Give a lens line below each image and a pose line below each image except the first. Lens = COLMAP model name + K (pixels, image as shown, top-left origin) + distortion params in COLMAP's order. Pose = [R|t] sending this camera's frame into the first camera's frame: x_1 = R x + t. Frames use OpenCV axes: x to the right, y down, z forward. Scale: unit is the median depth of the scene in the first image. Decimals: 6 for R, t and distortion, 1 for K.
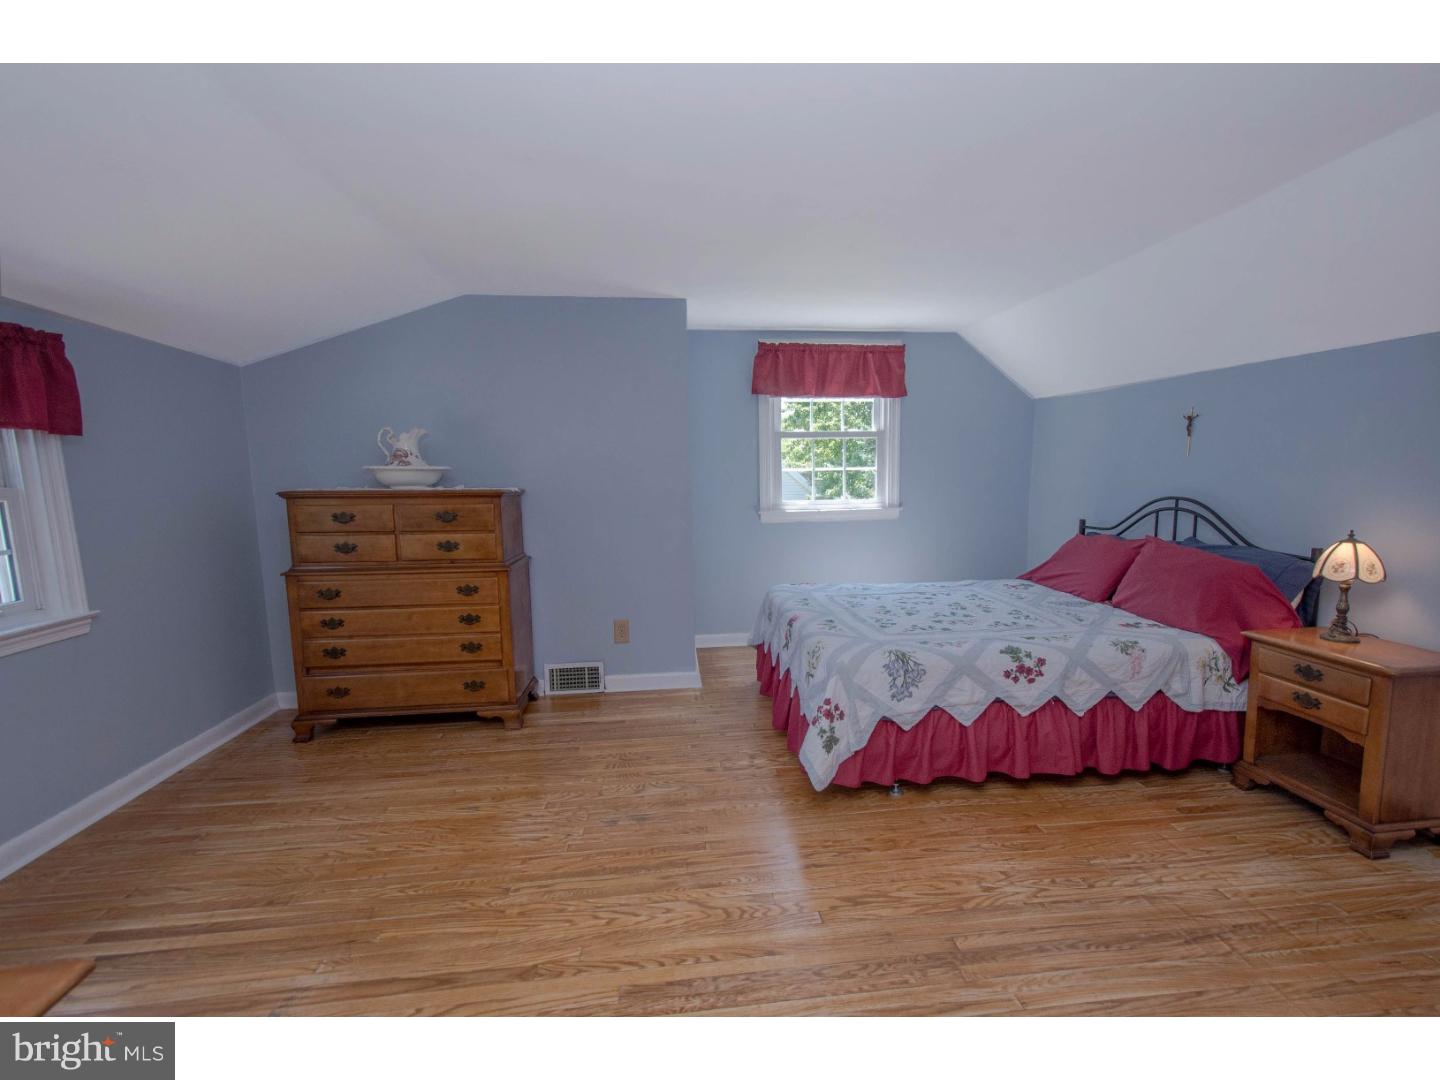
lens RADIAL K [[634.3, 0, 751.3], [0, 634.3, 564.1], [0, 0, 1]] dist [0.016271, -0.000250]
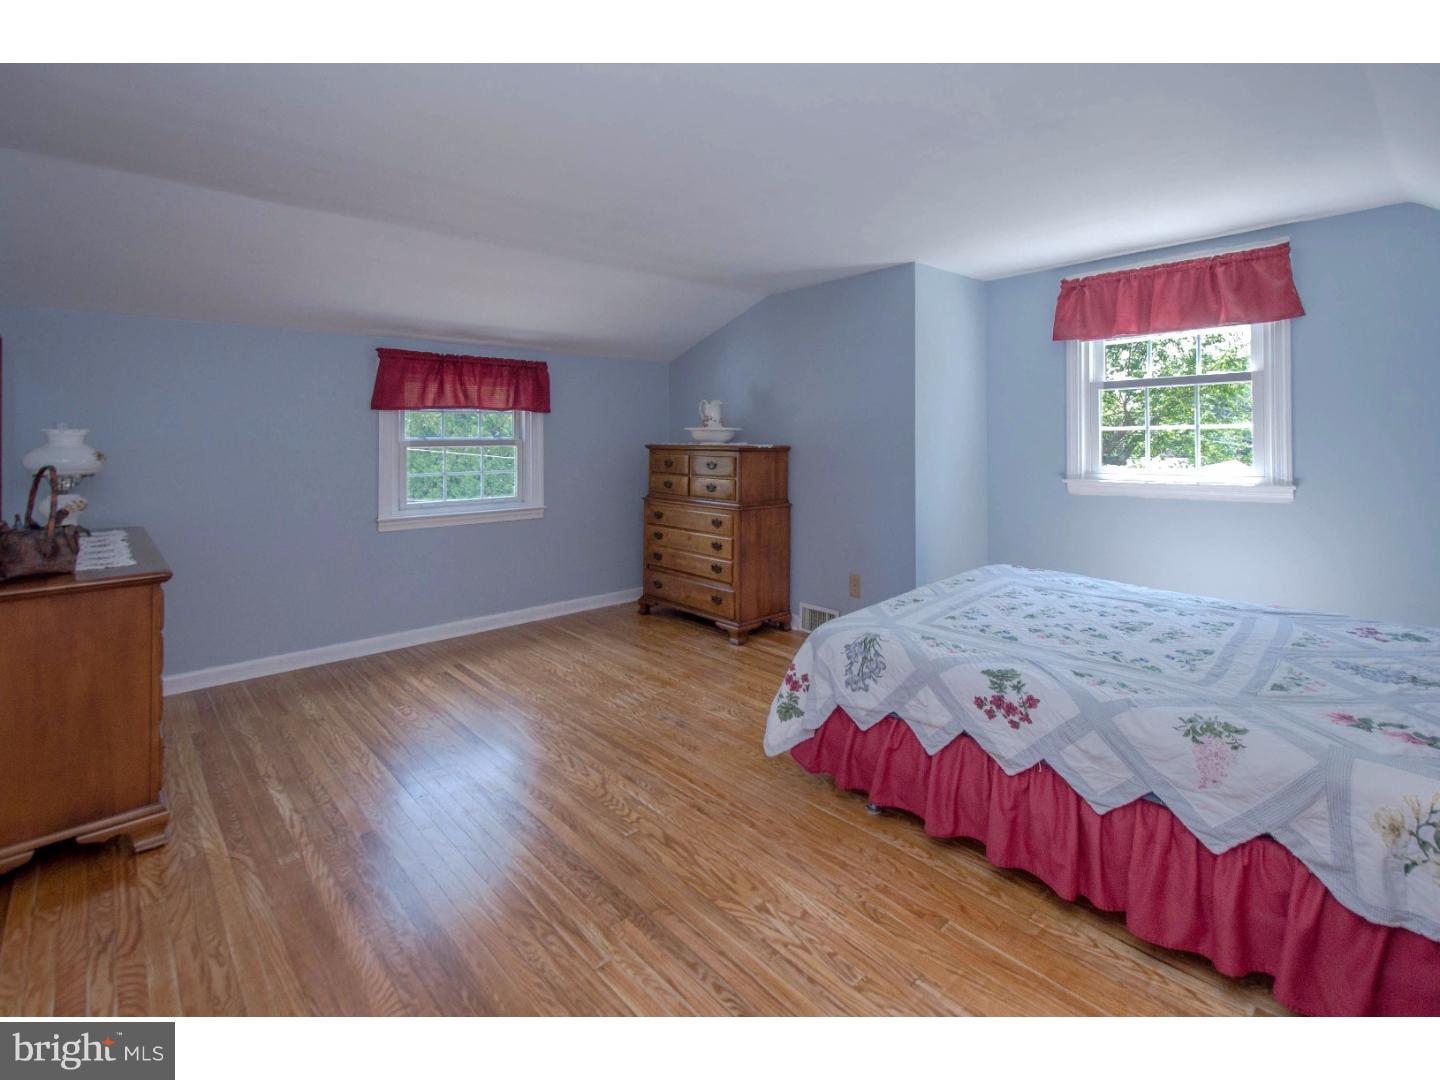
lens RADIAL K [[682.7, 0, 760.6], [0, 682.7, 445.1], [0, 0, 1]] dist [0.003012, 0.000261]
pose [[0.594797, 0.014186, -0.803751, 0.709886], [-0.117290, 0.990676, -0.069312, -0.029196], [0.795273, 0.135498, 0.590915, 0.239017]]
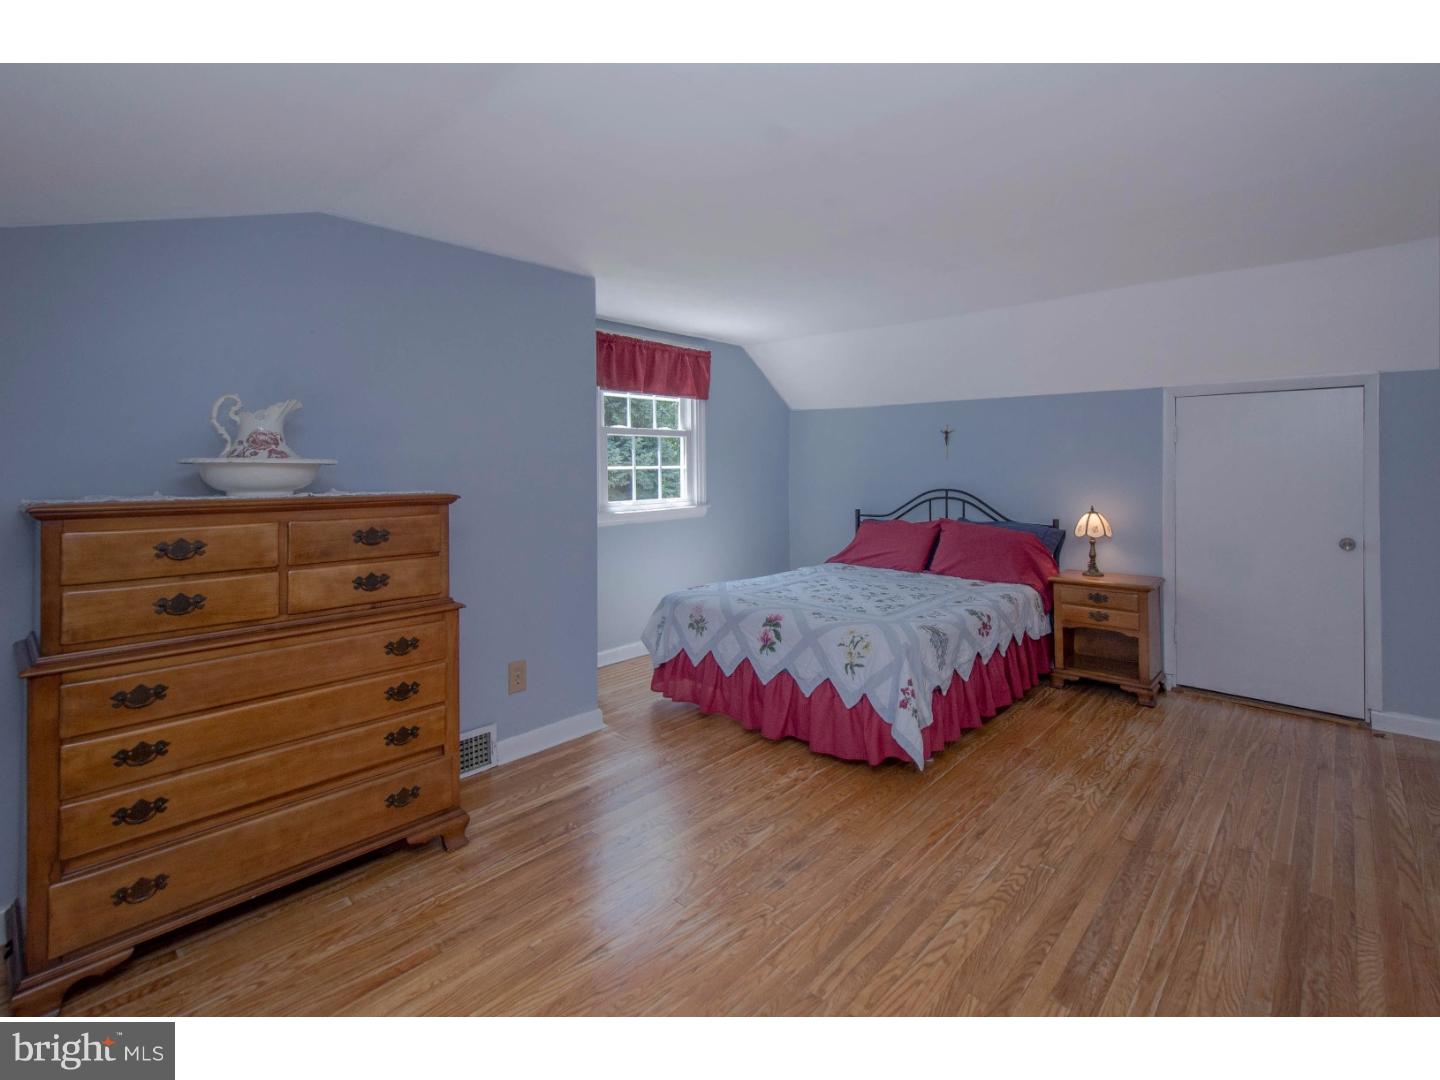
lens RADIAL K [[668.9, 0, 750.6], [0, 668.9, 477.6], [0, 0, 1]] dist [0.012485, -0.000370]
pose [[0.754097, -0.005765, 0.656738, -0.631493], [0.096325, 0.990119, -0.101912, -0.026097], [-0.649661, 0.140112, 0.747201, 0.224098]]
